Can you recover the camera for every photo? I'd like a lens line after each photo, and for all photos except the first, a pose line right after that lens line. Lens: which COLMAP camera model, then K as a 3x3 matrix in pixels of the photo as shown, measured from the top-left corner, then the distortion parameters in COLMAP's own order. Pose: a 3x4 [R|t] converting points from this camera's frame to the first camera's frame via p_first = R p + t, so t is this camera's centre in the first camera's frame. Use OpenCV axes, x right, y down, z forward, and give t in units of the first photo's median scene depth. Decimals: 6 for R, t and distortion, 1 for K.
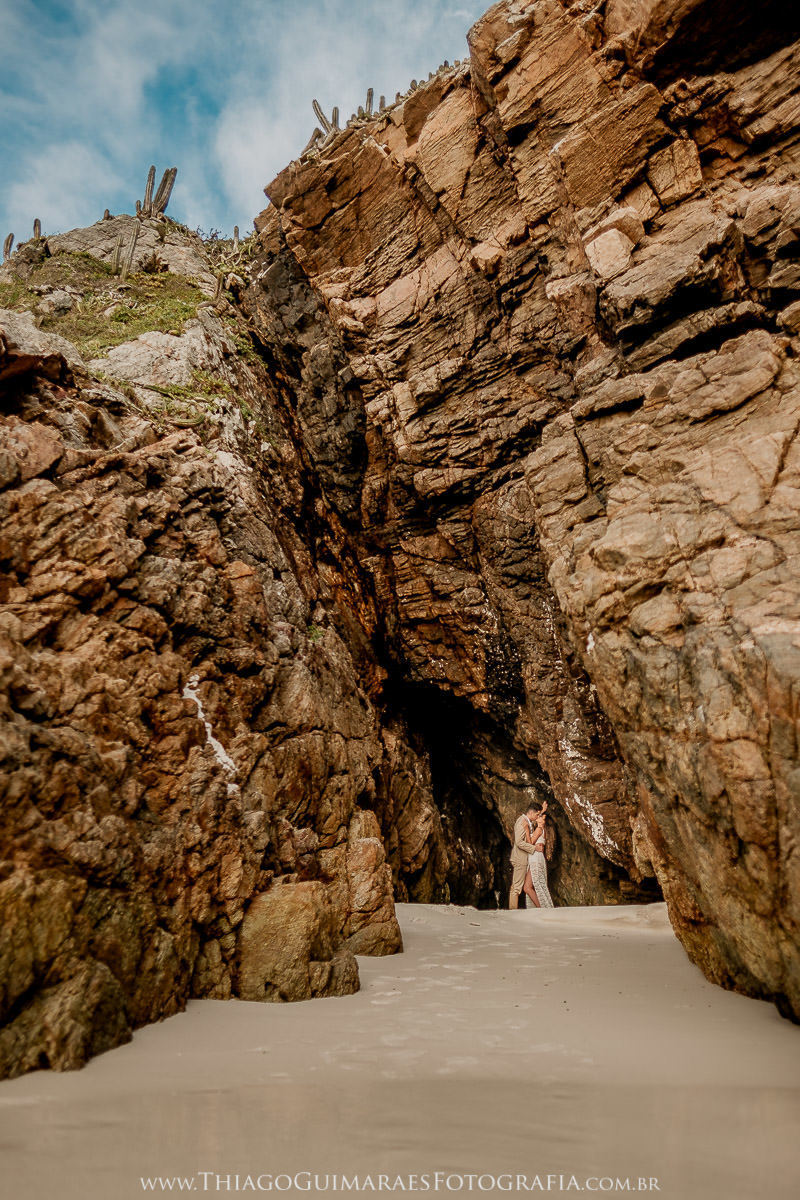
lens RADIAL K [[915.5, 0, 398.1], [0, 915.5, 600.5], [0, 0, 1]] dist [-0.036632, -0.001465]
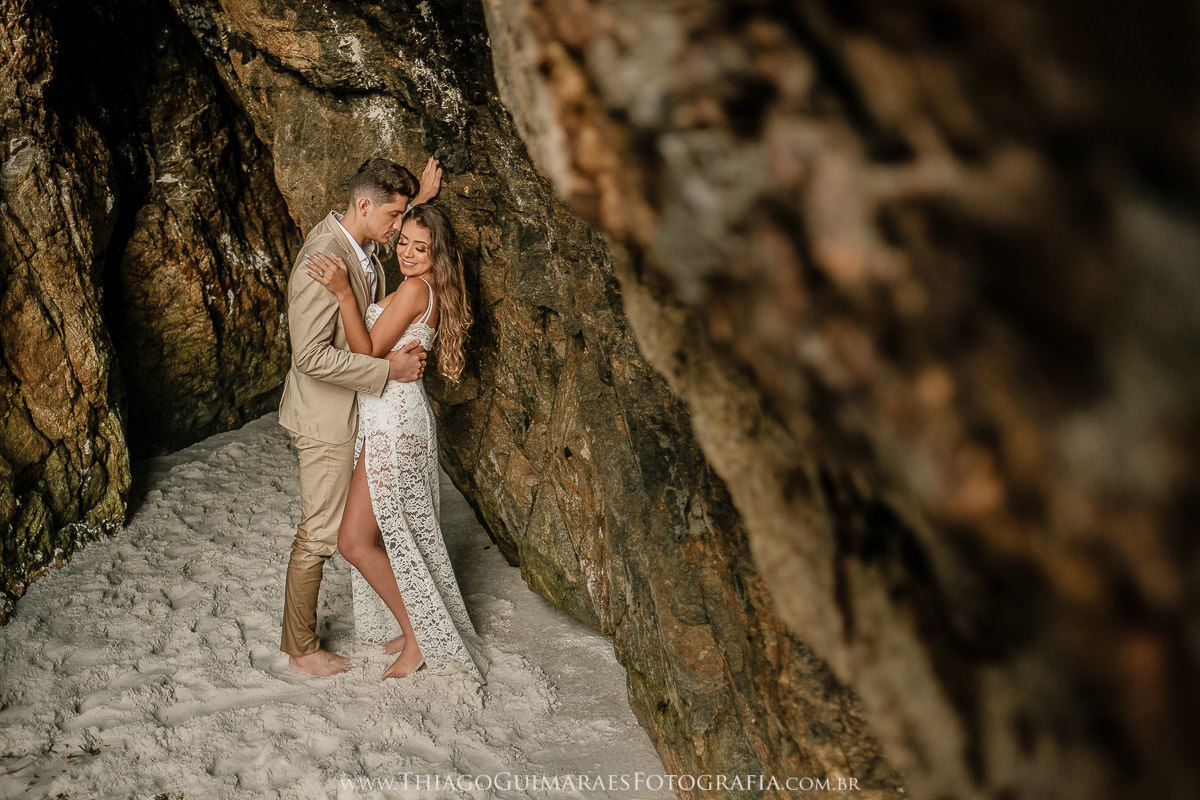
lens RADIAL K [[866.0, 0, 603.7], [0, 866.0, 400.3], [0, 0, 1]] dist [-0.017624, 0.014860]
pose [[0.947619, -0.060100, 0.313698, 0.140720], [-0.101631, 0.874358, 0.474521, 0.178913], [-0.302803, -0.481546, 0.822450, 0.842668]]
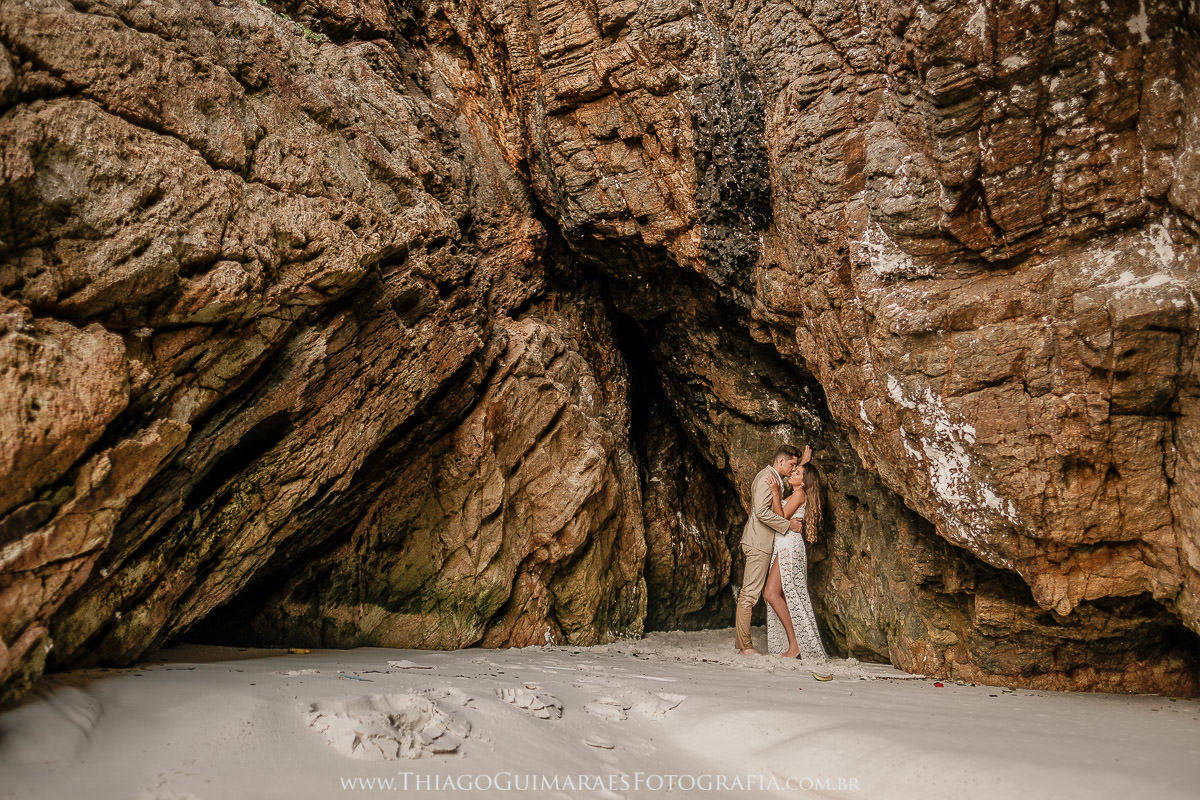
lens RADIAL K [[866.0, 0, 603.9], [0, 866.0, 402.2], [0, 0, 1]] dist [-0.017624, 0.014860]
pose [[0.997086, 0.016342, -0.074513, 0.080812], [-0.007605, 0.993212, 0.116073, 0.143296], [0.075904, -0.115168, 0.990442, 0.500230]]
